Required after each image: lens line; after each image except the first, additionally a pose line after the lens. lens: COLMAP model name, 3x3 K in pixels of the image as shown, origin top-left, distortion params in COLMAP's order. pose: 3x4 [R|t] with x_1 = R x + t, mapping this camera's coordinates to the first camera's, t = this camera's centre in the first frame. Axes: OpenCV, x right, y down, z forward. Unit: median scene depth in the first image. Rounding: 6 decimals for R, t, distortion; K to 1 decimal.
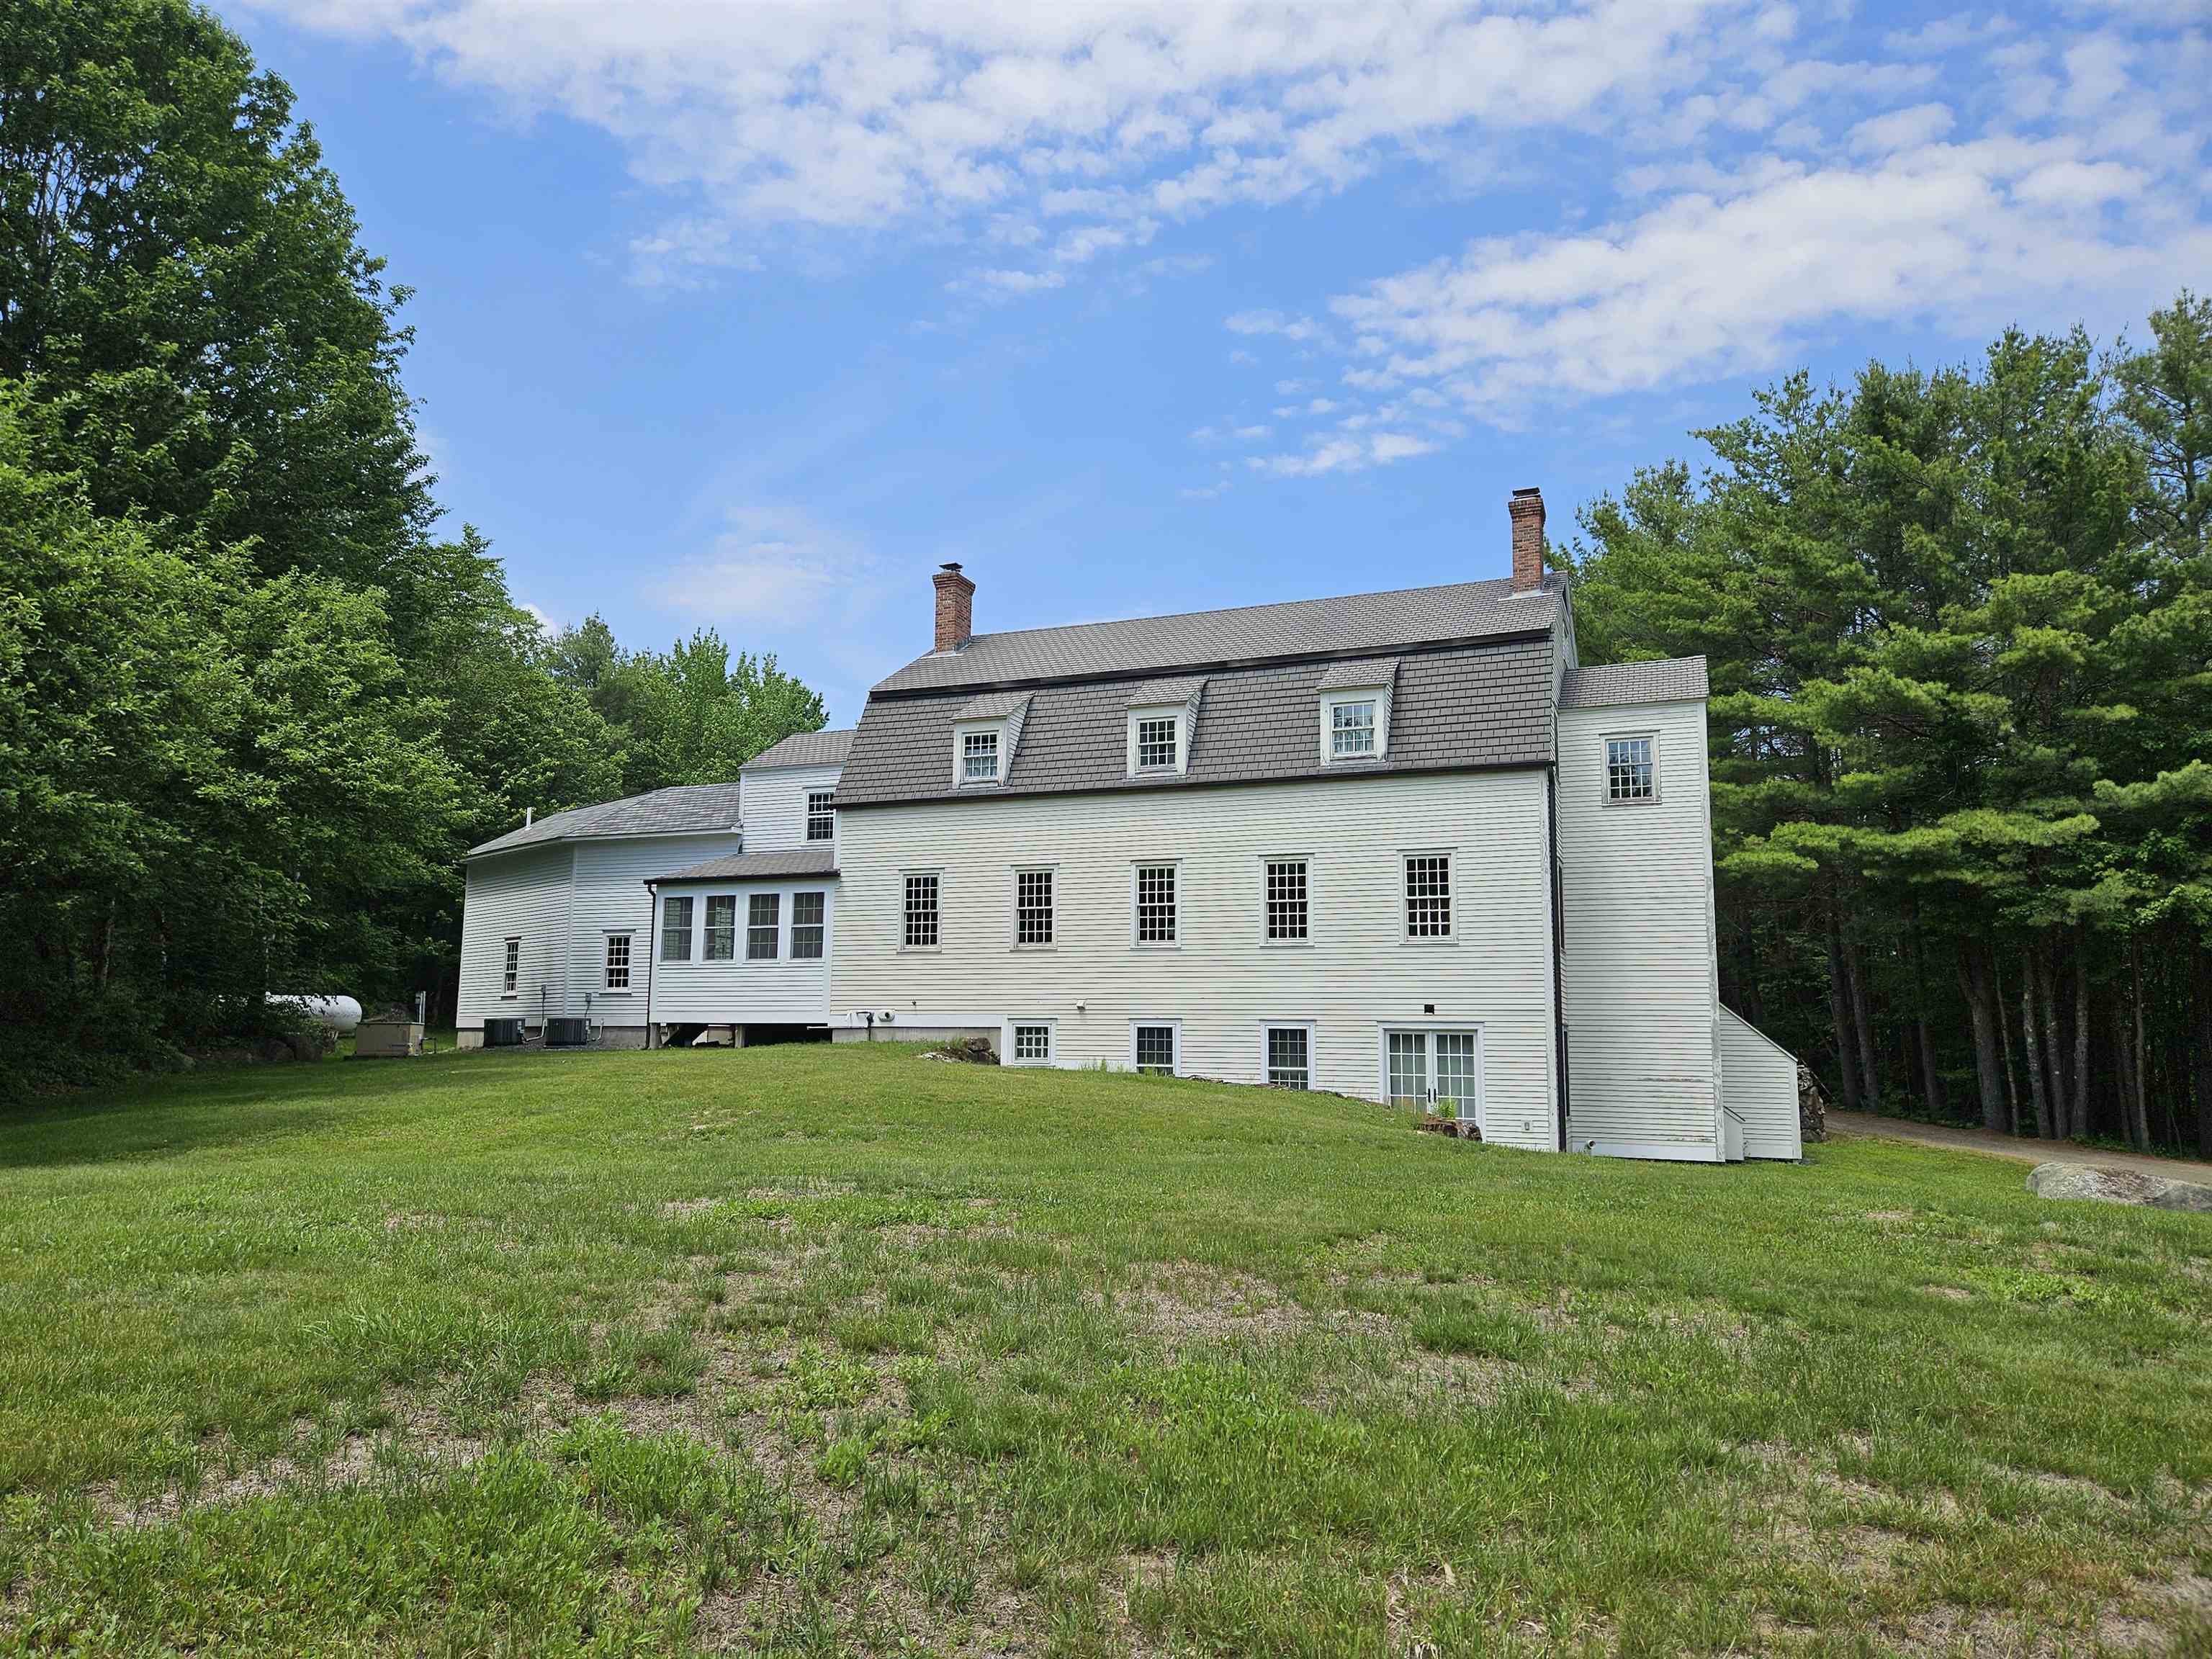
lens RADIAL K [[1454.5, 0, 1077.9], [0, 1454.5, 836.4], [0, 0, 1]] dist [0.058094, -0.001582]
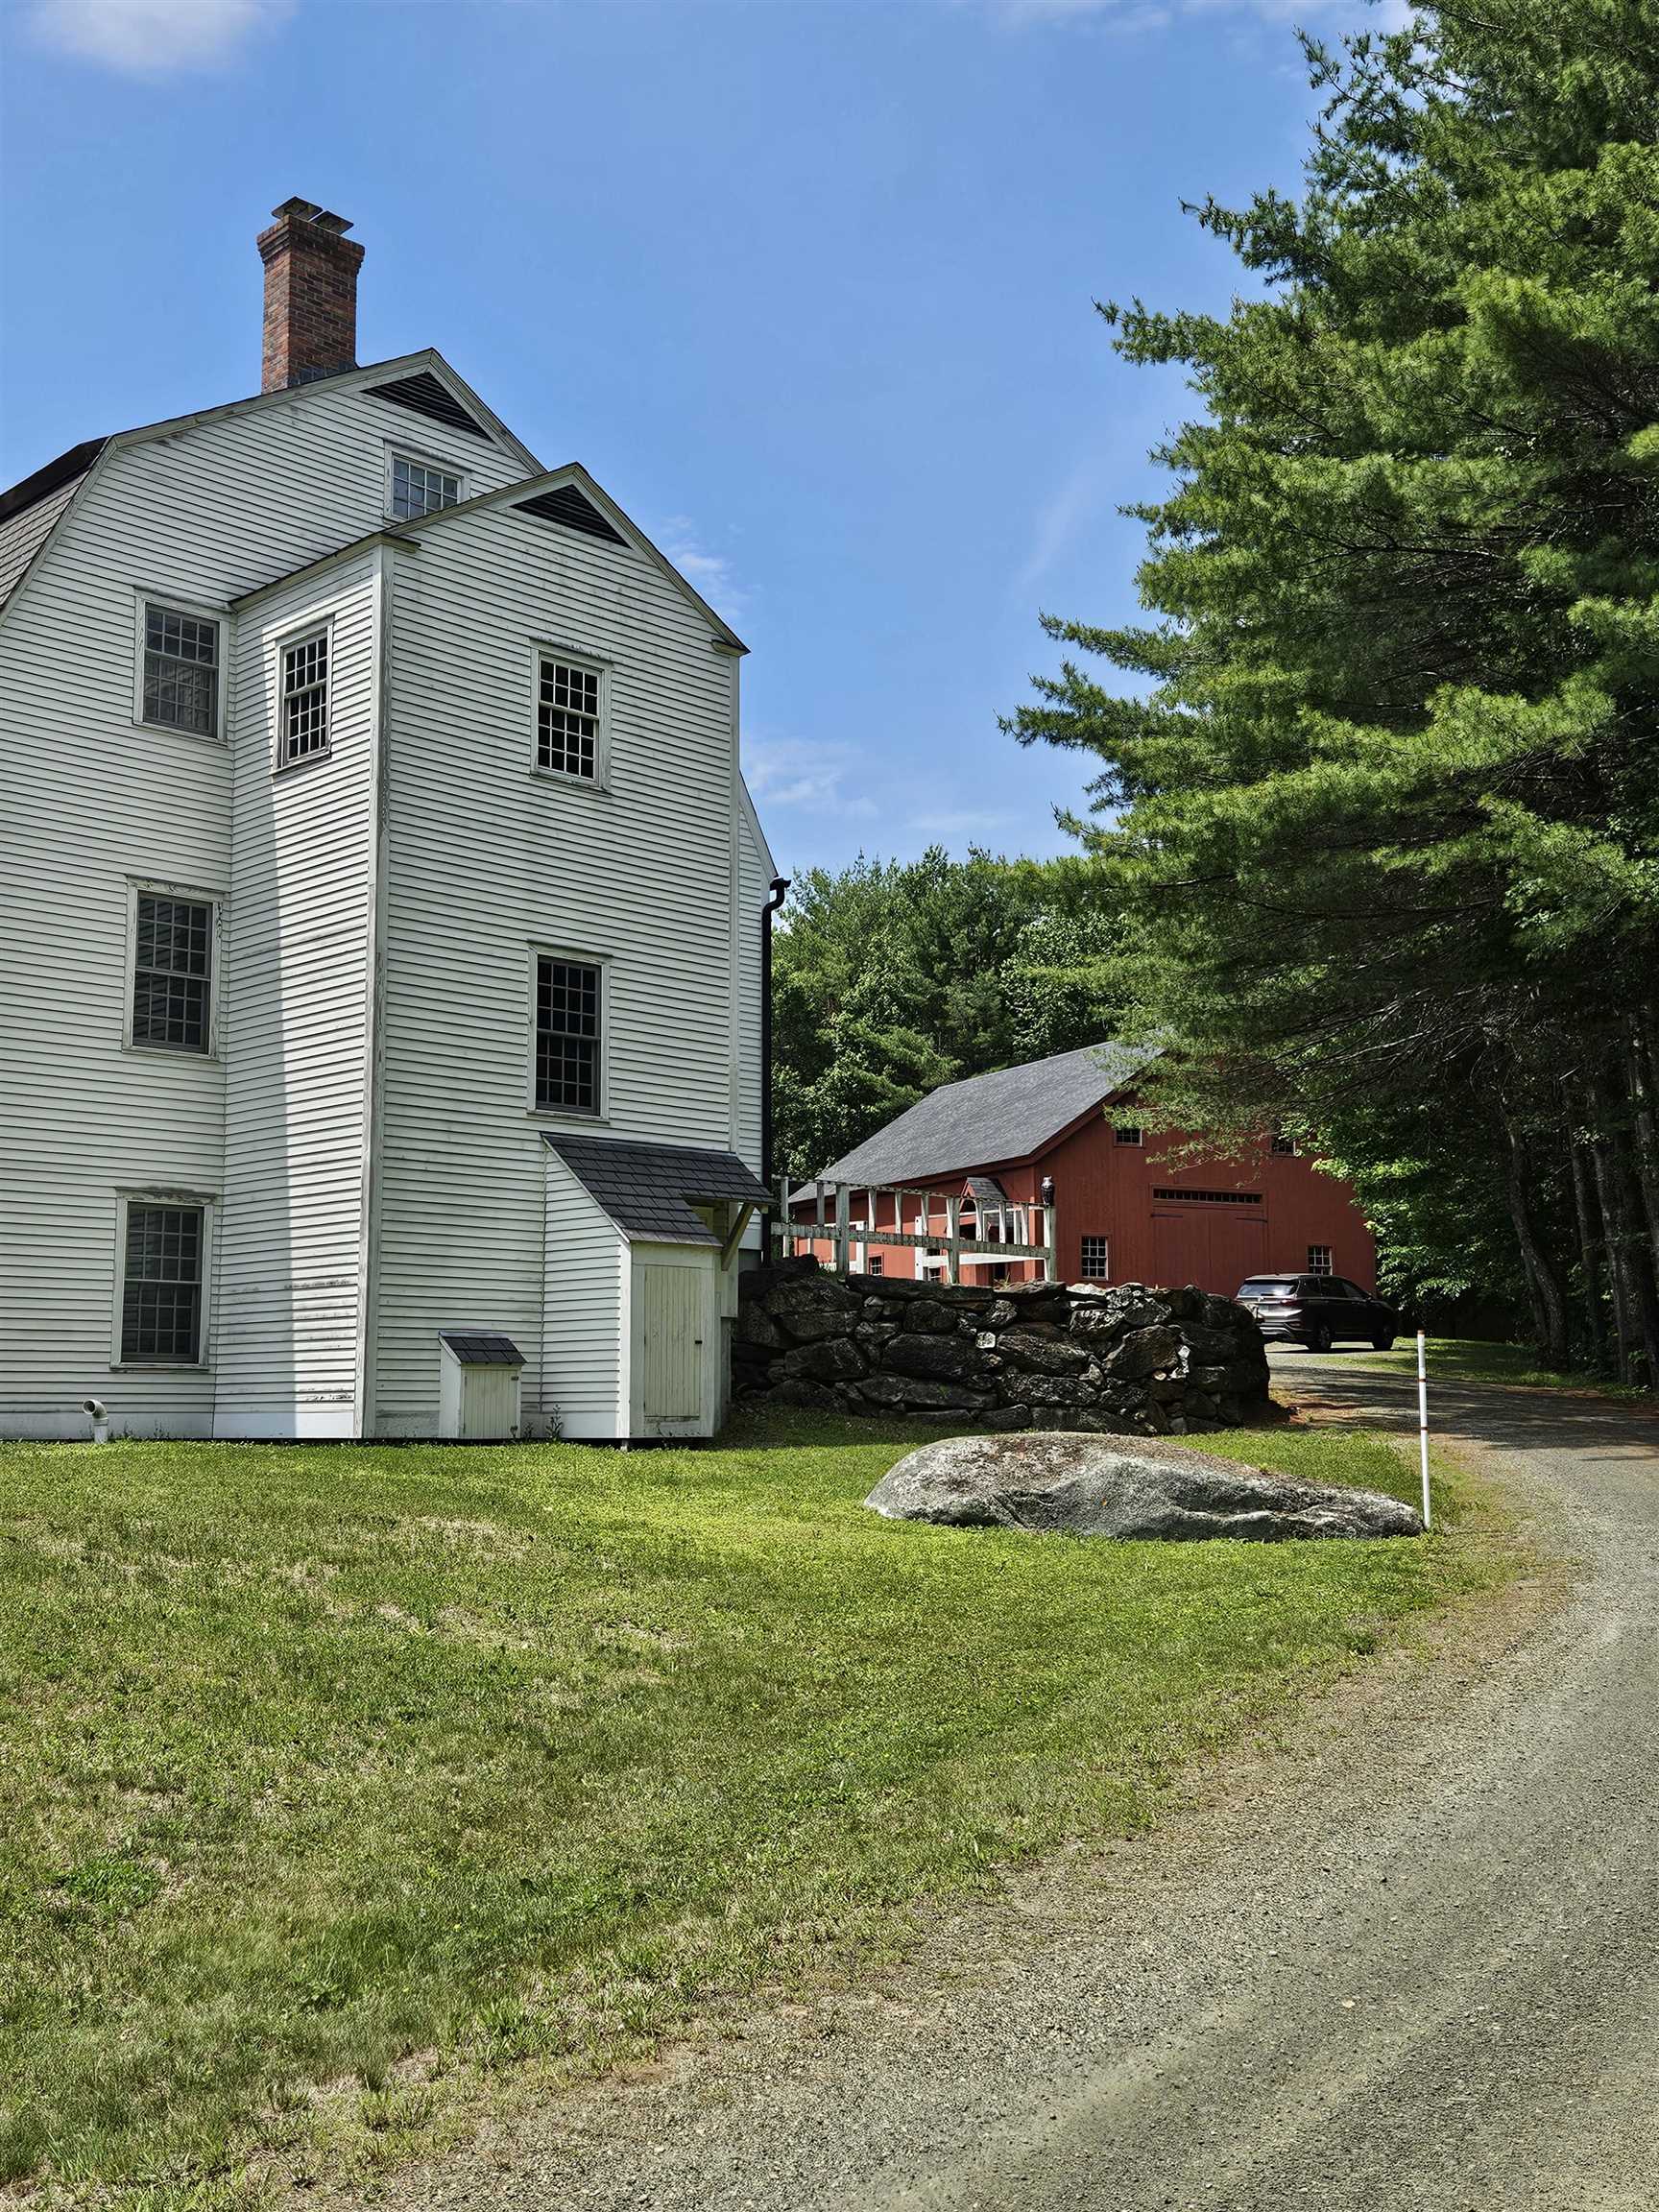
lens RADIAL K [[2291.4, 0, 772.4], [0, 2291.4, 1115.2], [0, 0, 1]] dist [0.146131, -0.341931]
pose [[0.920116, -0.065224, -0.386176, 0.807838], [0.069550, 0.997575, -0.002775, 0.111514], [0.385420, -0.024305, 0.922421, 0.297746]]
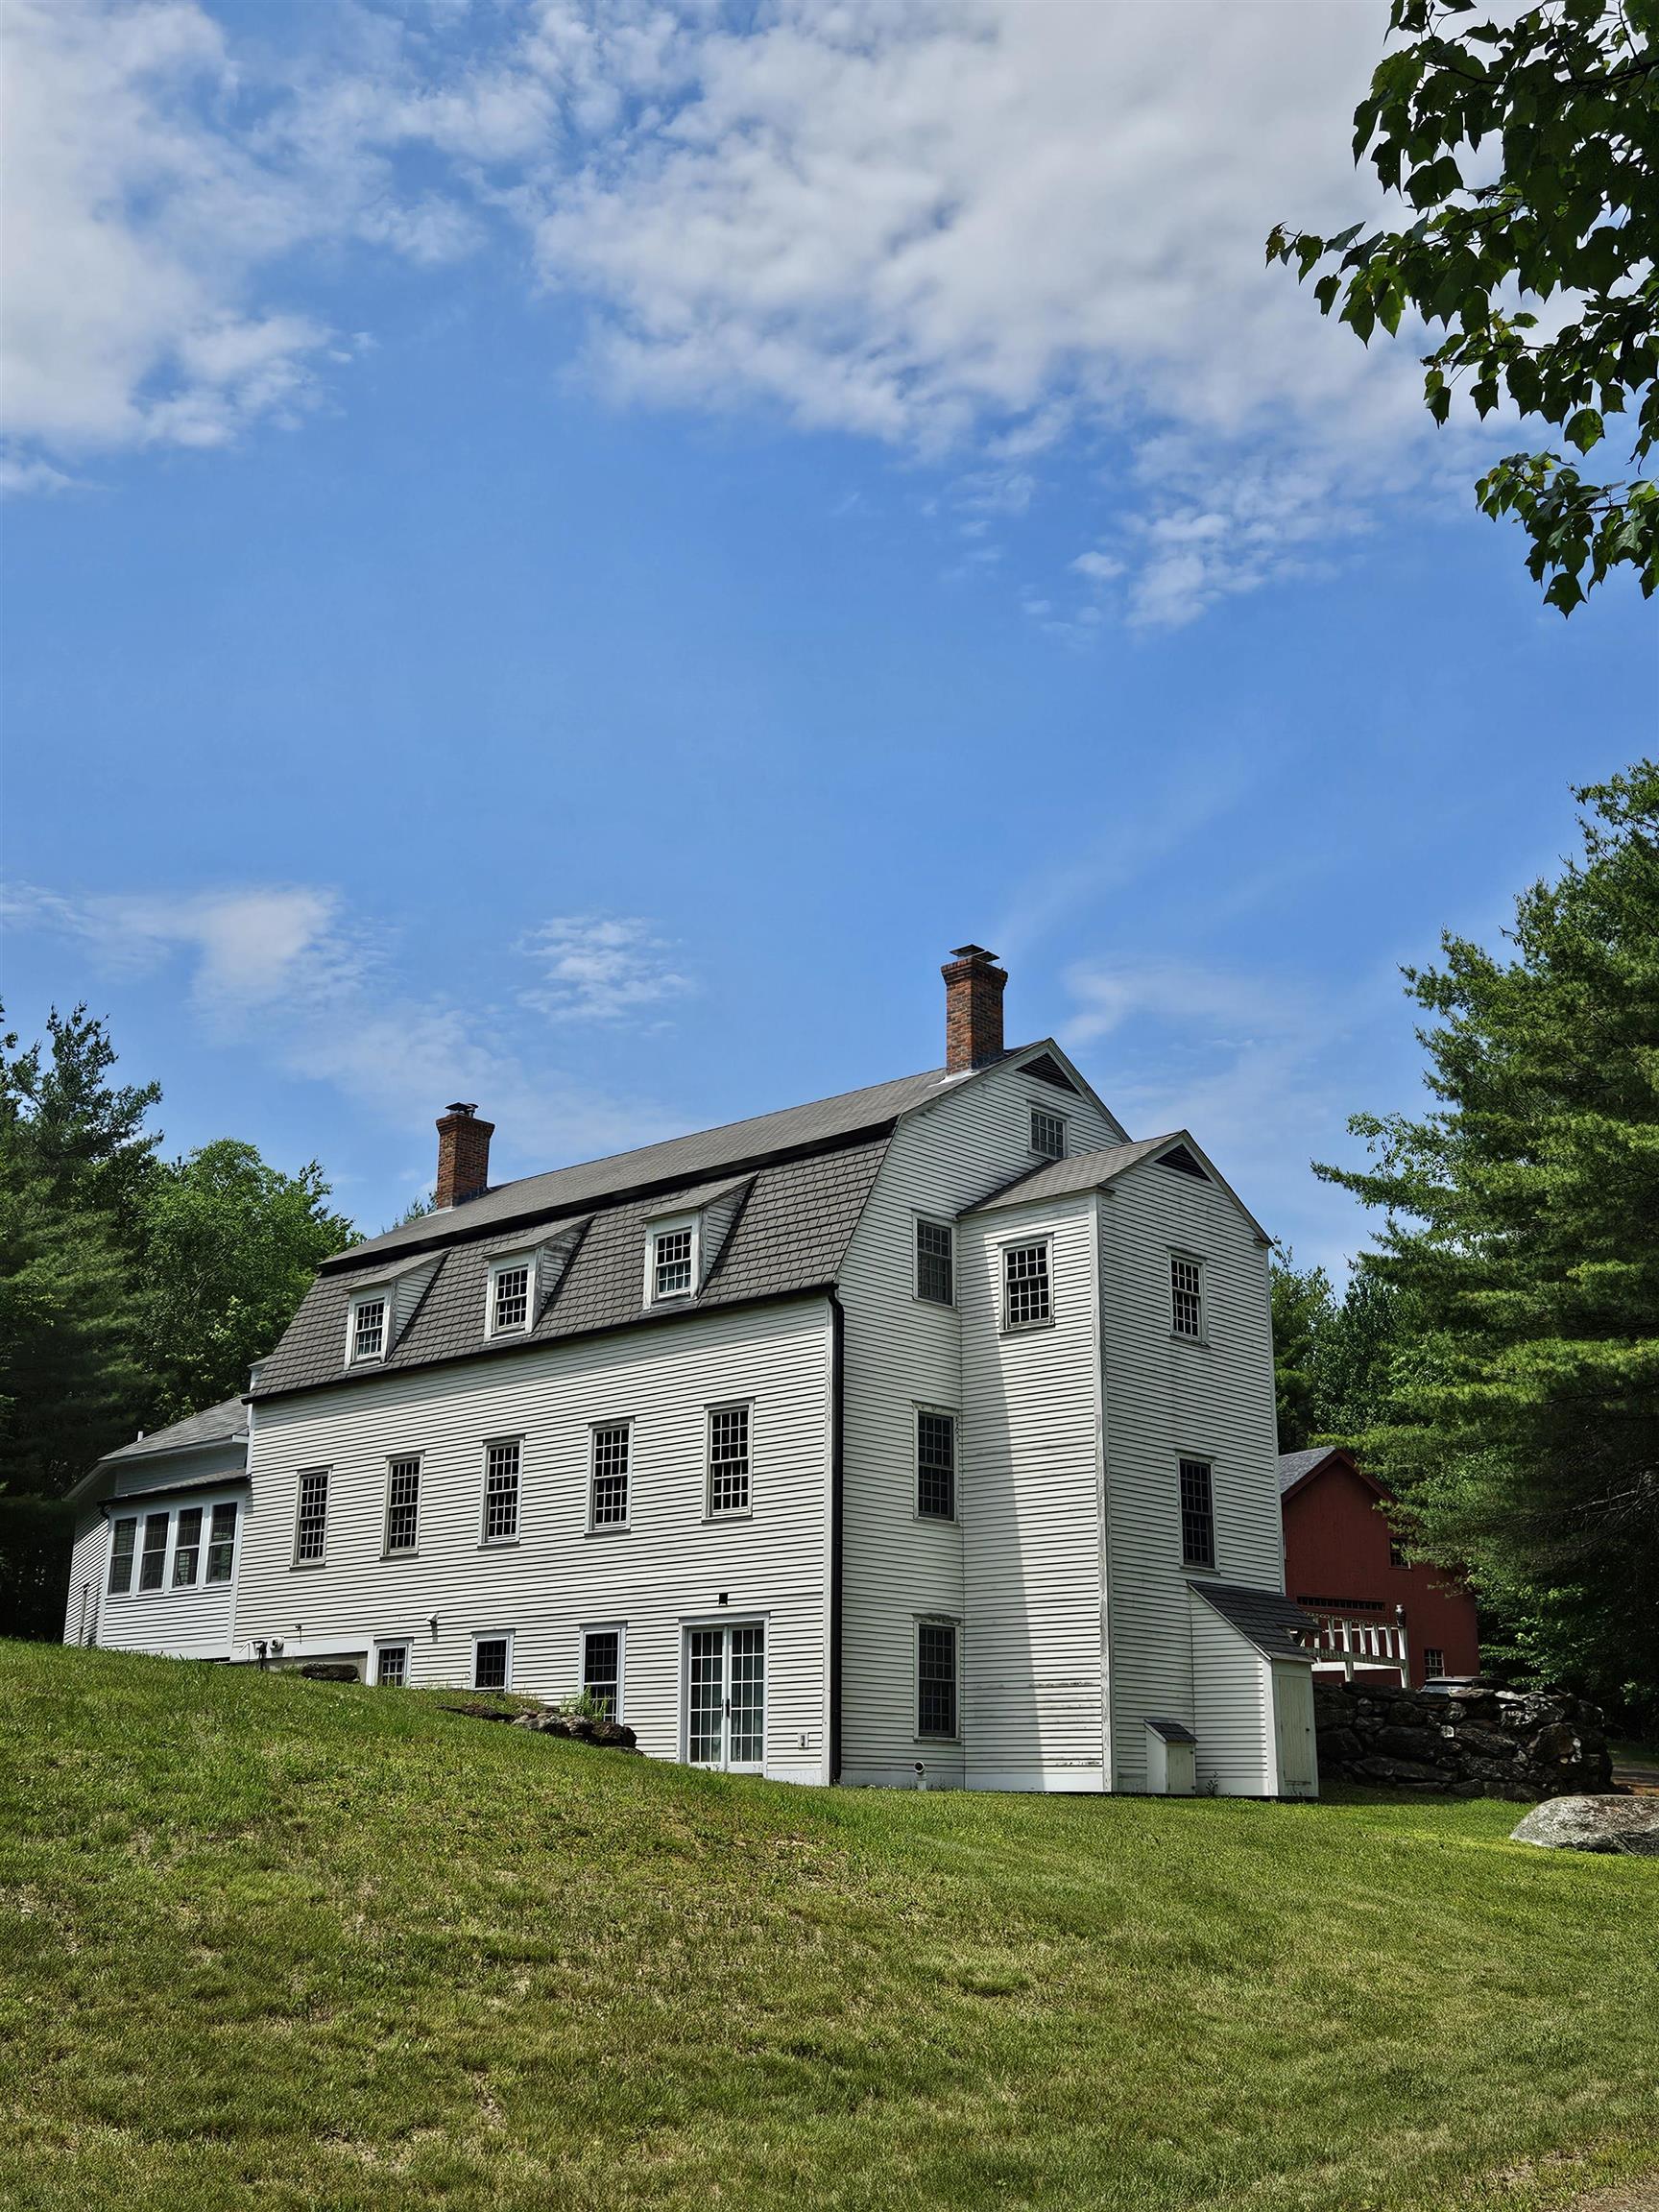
lens RADIAL K [[2238.6, 0, 806.0], [0, 2238.6, 1150.9], [0, 0, 1]] dist [0.087360, -0.083439]
pose [[0.938691, -0.101234, -0.329561, 0.647447], [0.053171, 0.986990, -0.151733, 0.057644], [0.340634, 0.124907, 0.931862, -0.162077]]
